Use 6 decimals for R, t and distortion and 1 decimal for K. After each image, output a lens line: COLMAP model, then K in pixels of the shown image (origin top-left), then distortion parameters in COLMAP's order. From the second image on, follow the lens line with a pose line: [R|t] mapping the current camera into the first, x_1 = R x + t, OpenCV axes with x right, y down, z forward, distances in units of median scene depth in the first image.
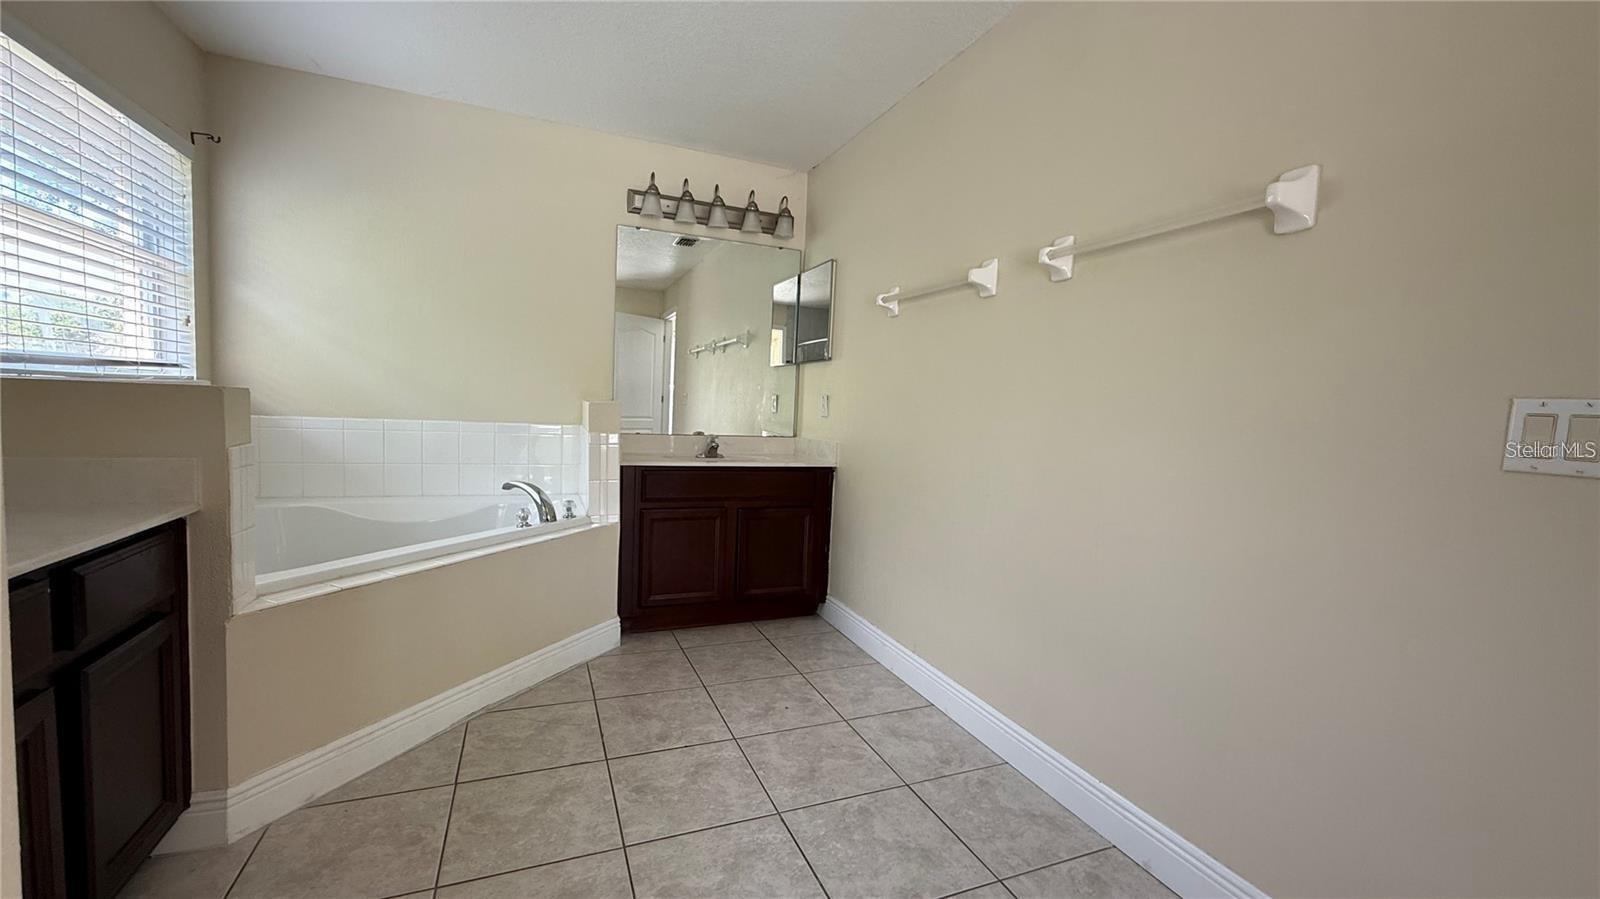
lens RADIAL K [[638.5, 0, 799.5], [0, 638.5, 447.9], [0, 0, 1]] dist [0.000453, -0.001181]
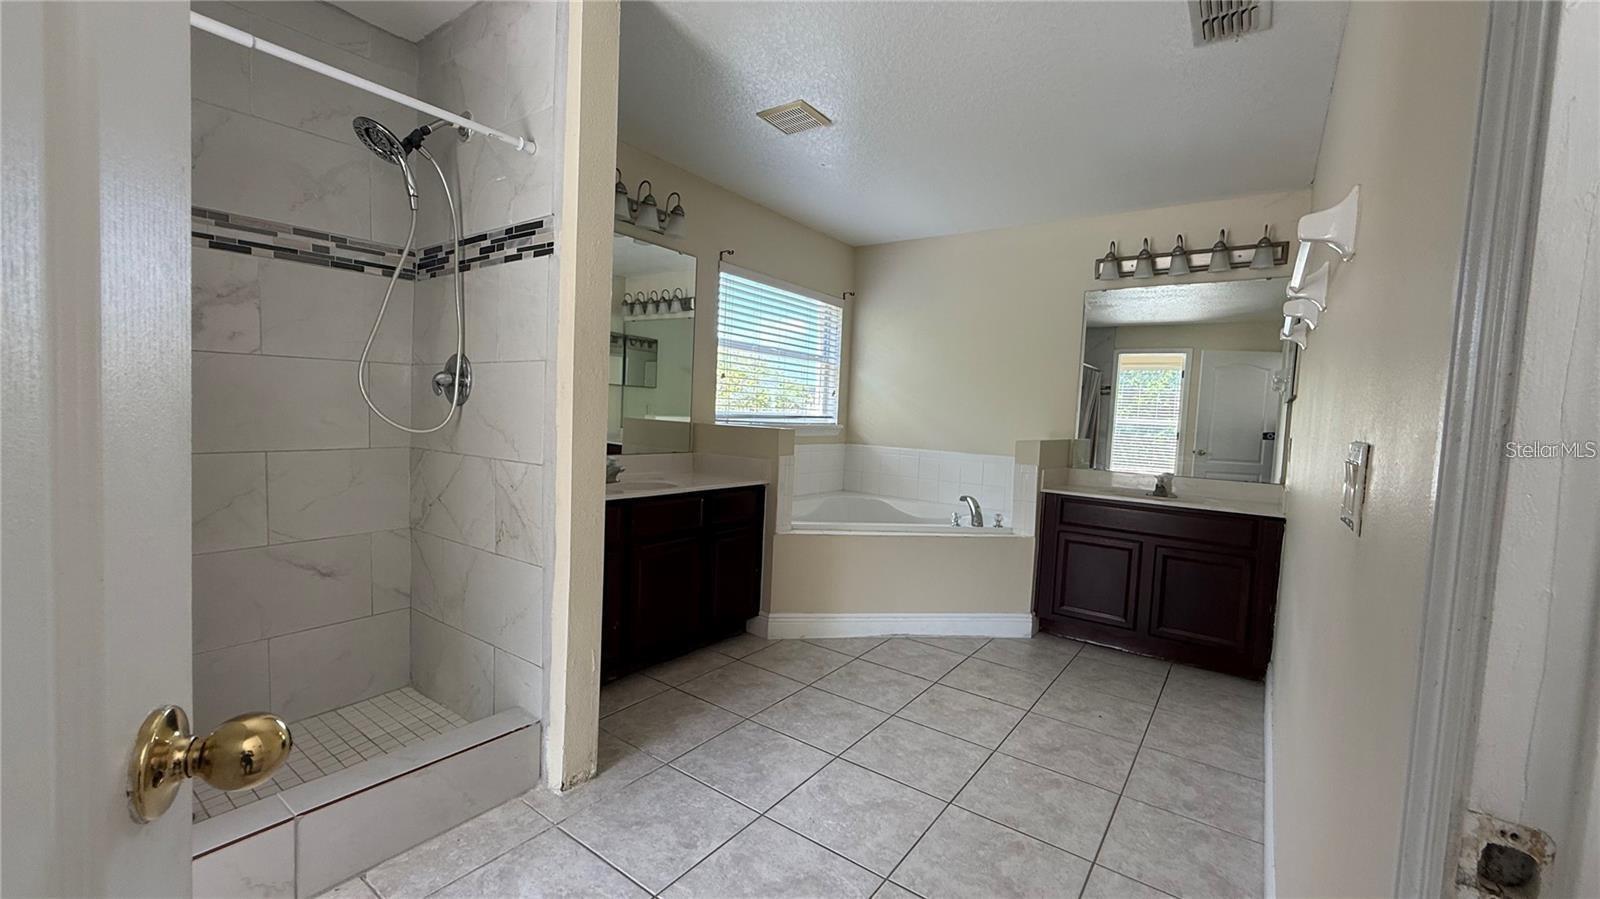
lens RADIAL K [[638.5, 0, 800.7], [0, 638.5, 447.4], [0, 0, 1]] dist [0.000453, -0.001181]
pose [[0.524711, 0.024177, -0.850937, 0.592532], [-0.079301, 0.996638, -0.020582, 0.004722], [0.847579, 0.078280, 0.524864, -0.055986]]
